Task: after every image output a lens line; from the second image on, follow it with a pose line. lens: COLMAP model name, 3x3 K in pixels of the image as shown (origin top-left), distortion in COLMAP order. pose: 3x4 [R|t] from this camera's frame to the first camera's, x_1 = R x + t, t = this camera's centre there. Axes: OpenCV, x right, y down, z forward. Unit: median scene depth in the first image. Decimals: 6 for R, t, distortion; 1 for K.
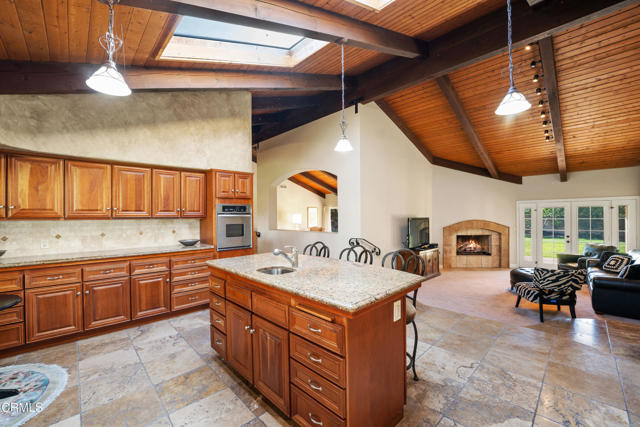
lens RADIAL K [[262.8, 0, 335.8], [0, 262.8, 216.3], [0, 0, 1]] dist [-0.021053, 0.000741]
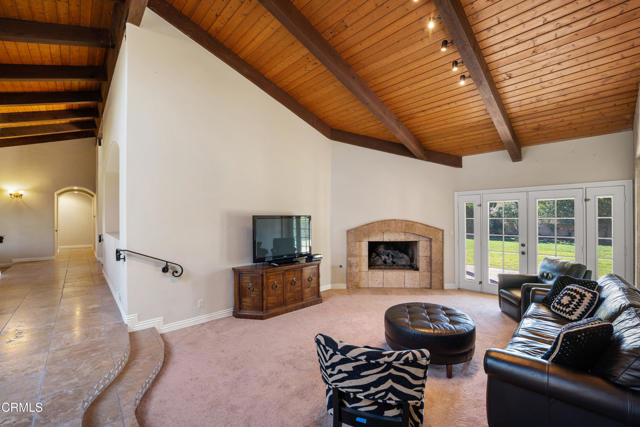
lens RADIAL K [[262.8, 0, 339.8], [0, 262.8, 217.3], [0, 0, 1]] dist [-0.021053, 0.000741]
pose [[0.999771, 0.003169, -0.021187, 0.429494], [-0.003156, 0.999995, 0.000648, 0.008216], [0.021189, -0.000581, 0.999775, 0.315333]]
